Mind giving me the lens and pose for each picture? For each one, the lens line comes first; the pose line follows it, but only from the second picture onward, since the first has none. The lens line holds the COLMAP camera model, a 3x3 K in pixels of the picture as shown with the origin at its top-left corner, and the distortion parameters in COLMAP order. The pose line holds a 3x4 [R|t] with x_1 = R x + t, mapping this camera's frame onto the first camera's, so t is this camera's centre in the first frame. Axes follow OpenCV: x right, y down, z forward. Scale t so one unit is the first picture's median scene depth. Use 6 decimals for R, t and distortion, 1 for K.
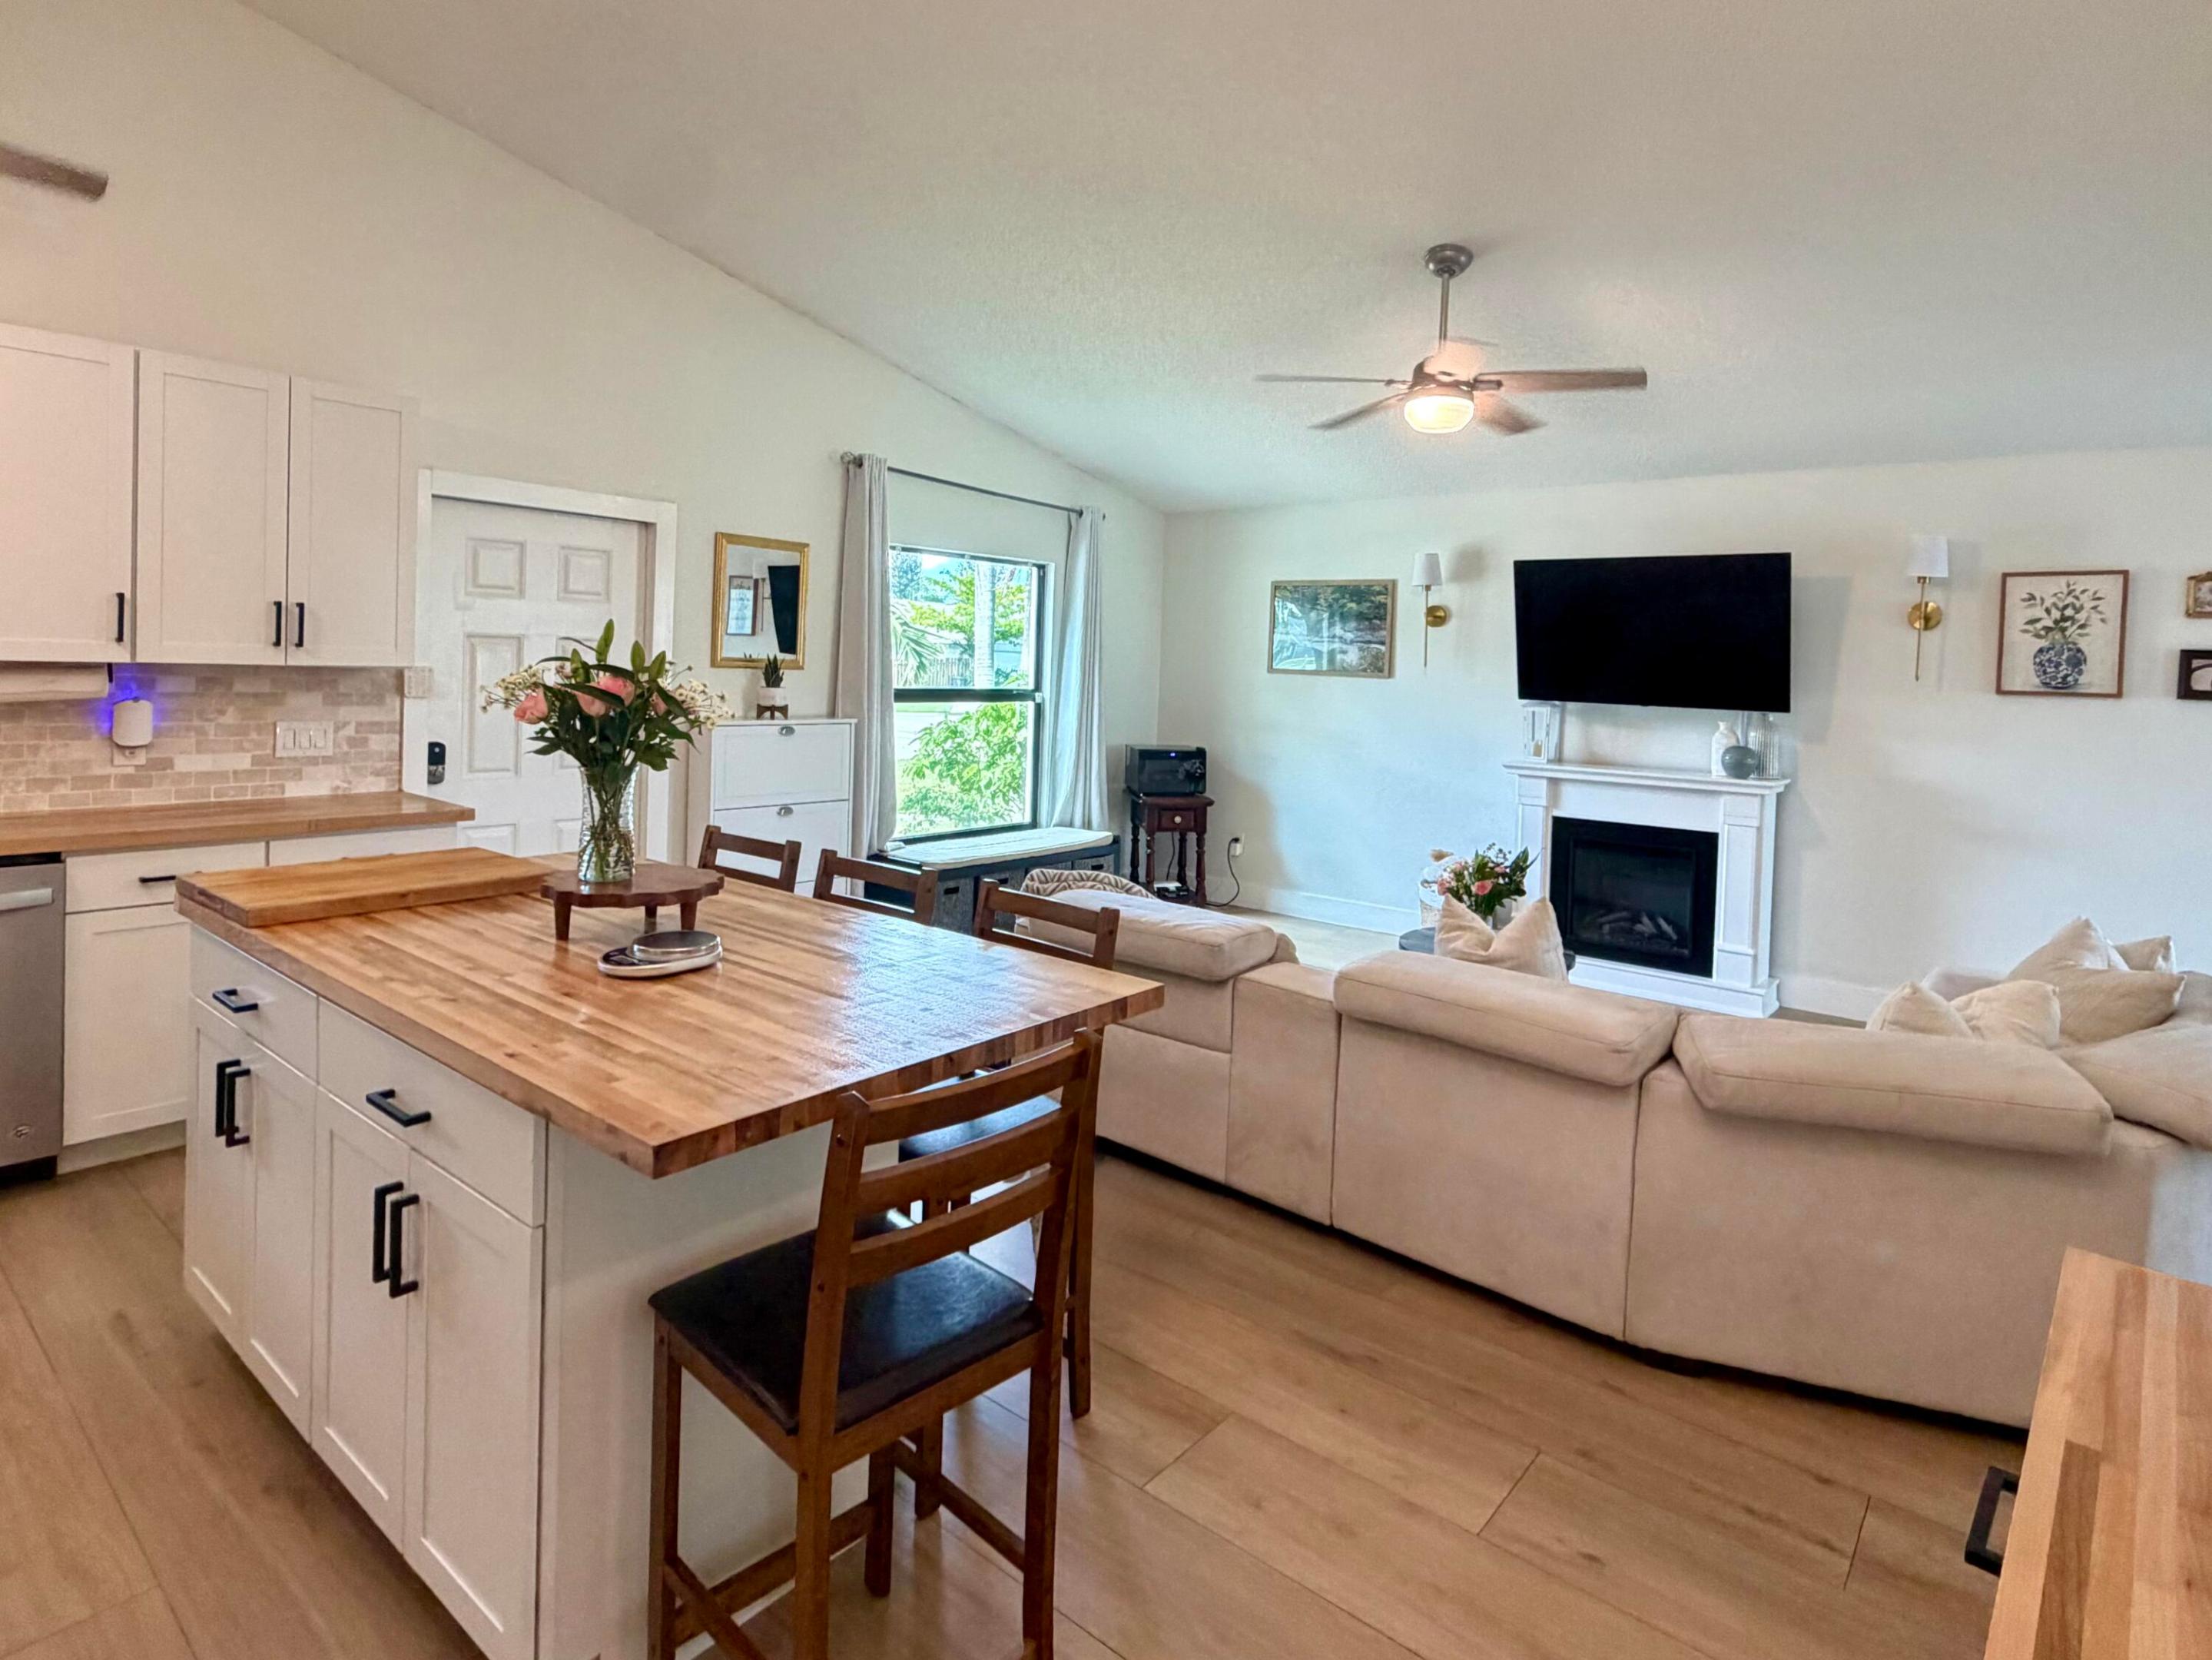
lens RADIAL K [[1207.0, 0, 1101.7], [0, 1207.0, 685.4], [0, 0, 1]] dist [0.001453, -0.000157]
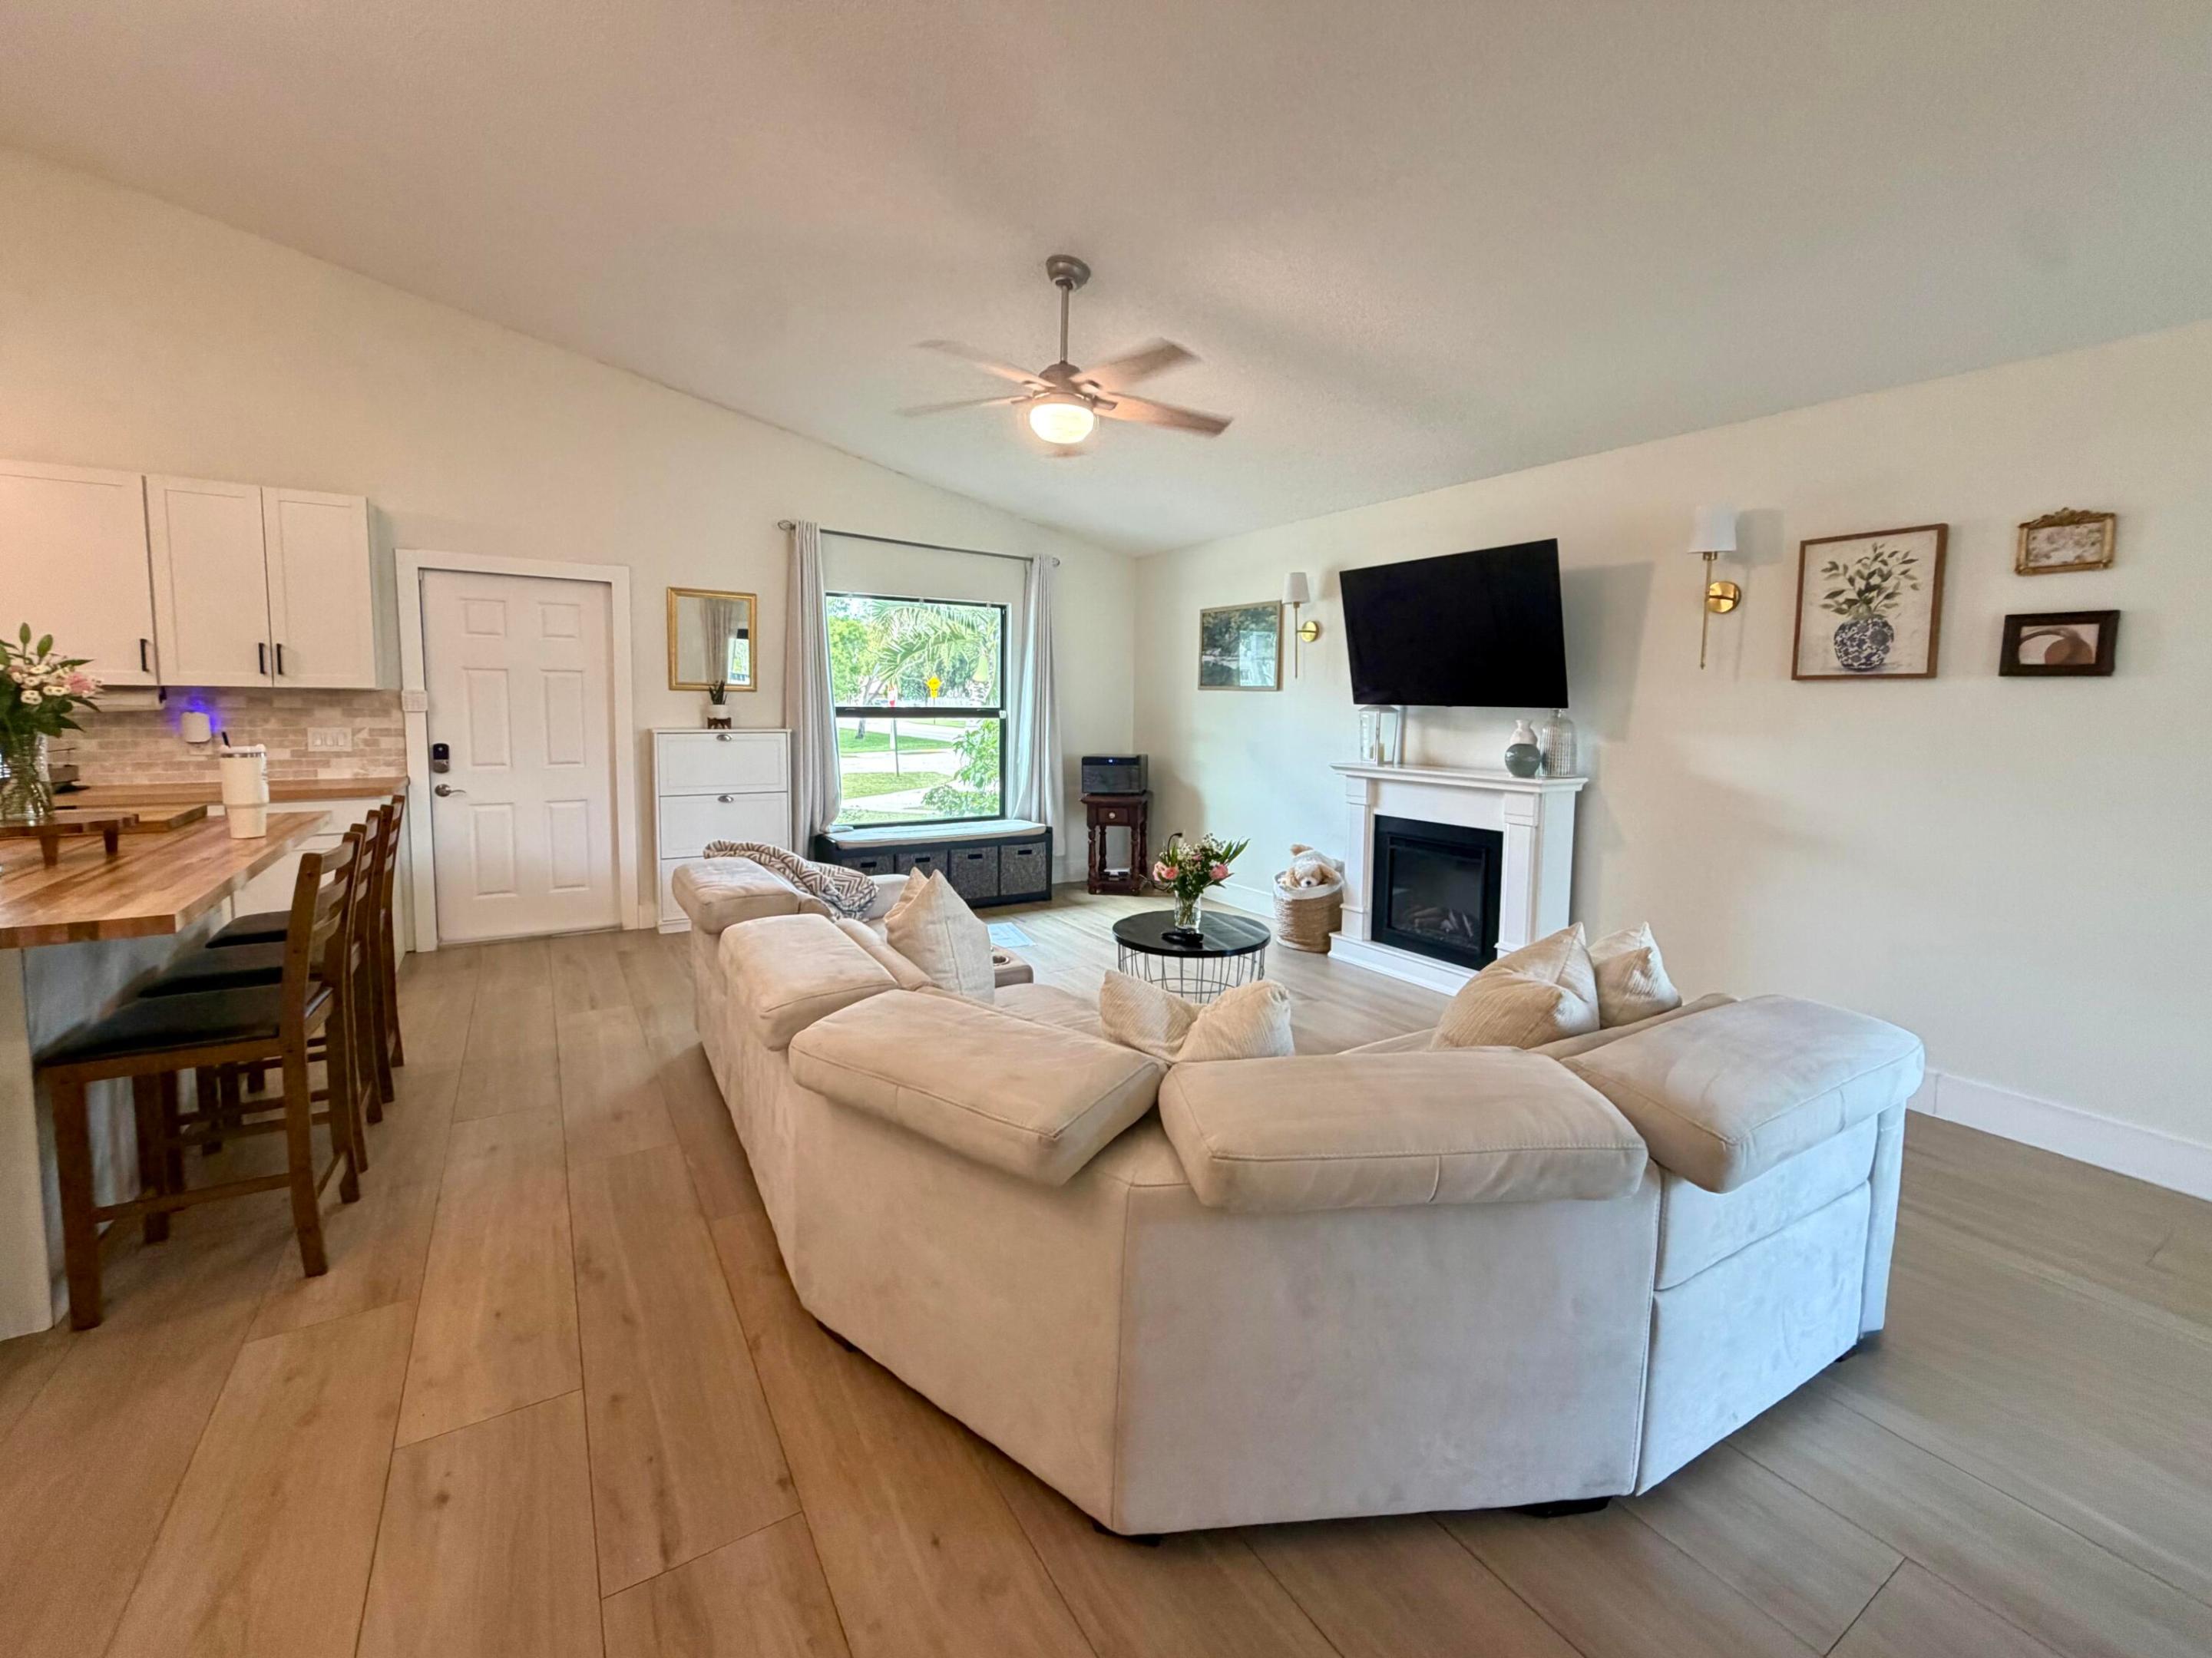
lens RADIAL K [[925.2, 0, 1100.6], [0, 925.2, 770.9], [0, 0, 1]] dist [-0.000338, 0.000005]
pose [[0.947614, 0.001649, -0.319412, 0.486812], [0.013671, 0.998861, 0.045715, 0.036612], [0.319124, -0.047687, 0.946513, 0.197021]]
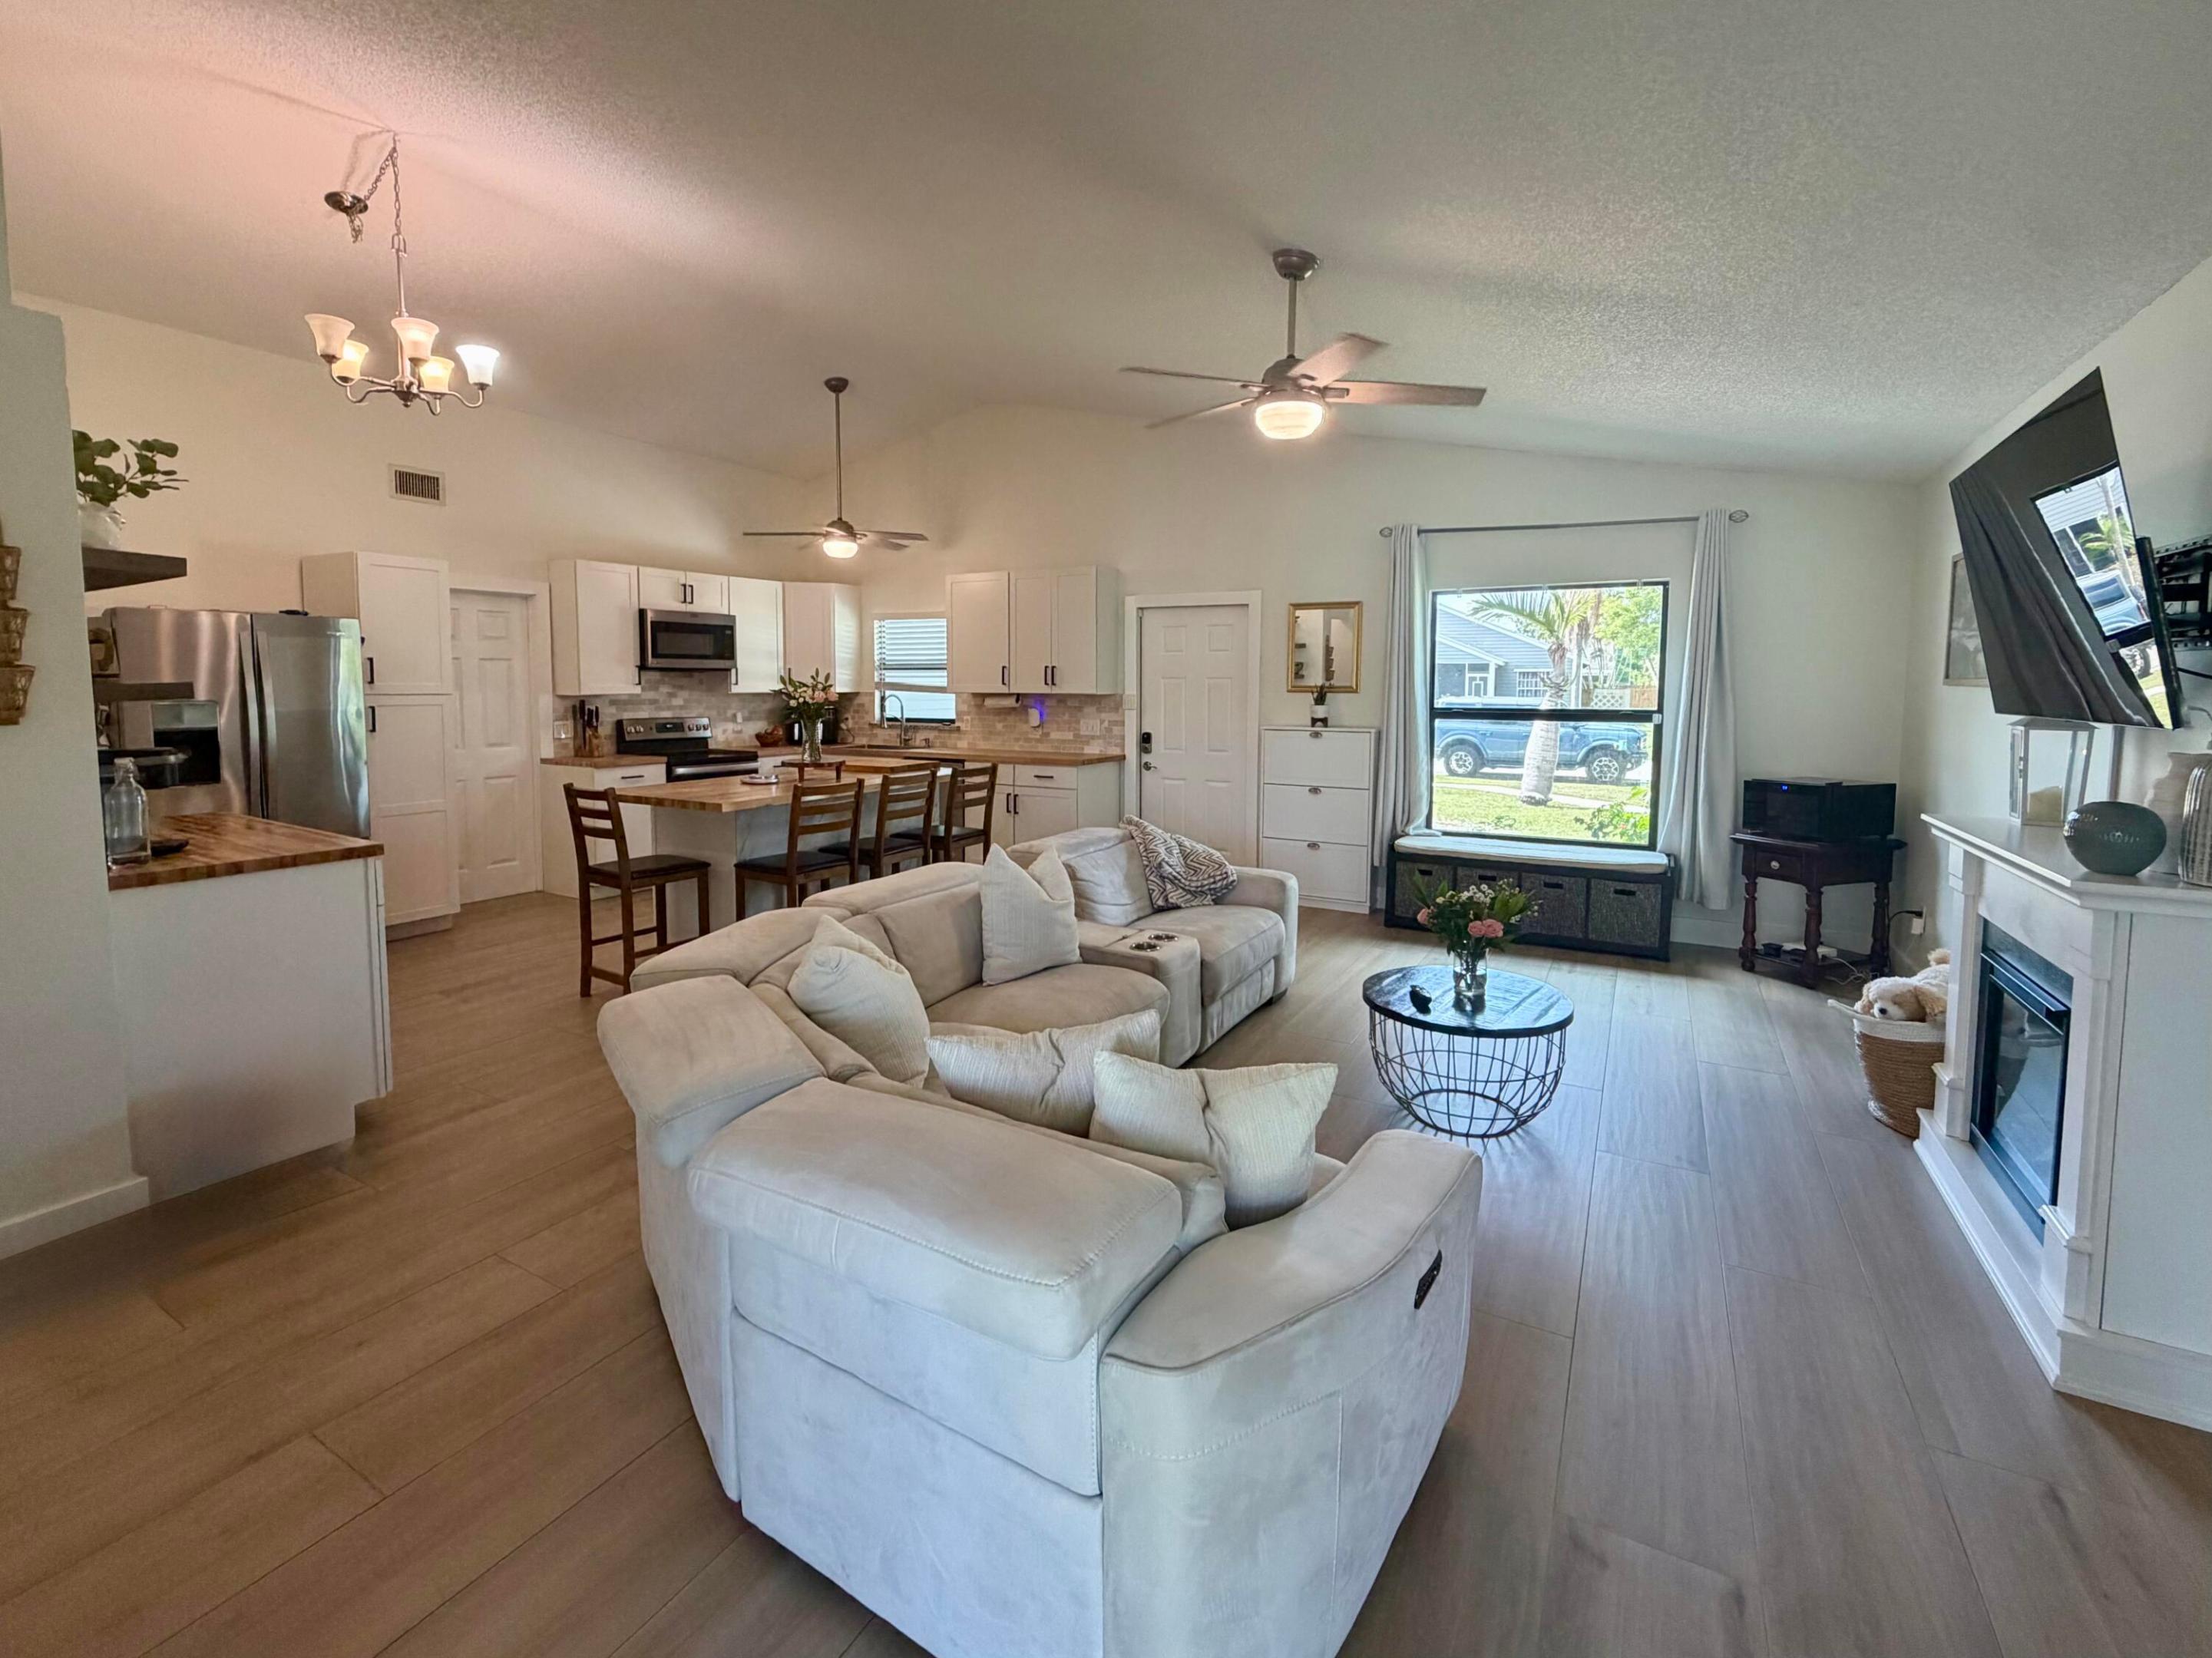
lens RADIAL K [[948.7, 0, 1107.9], [0, 948.7, 749.2], [0, 0, 1]] dist [-0.001065, -0.000166]
pose [[0.175129, 0.031997, -0.984025, 0.888117], [-0.016924, 0.999422, 0.029486, 0.027533], [0.984400, 0.011489, 0.175569, 0.607752]]
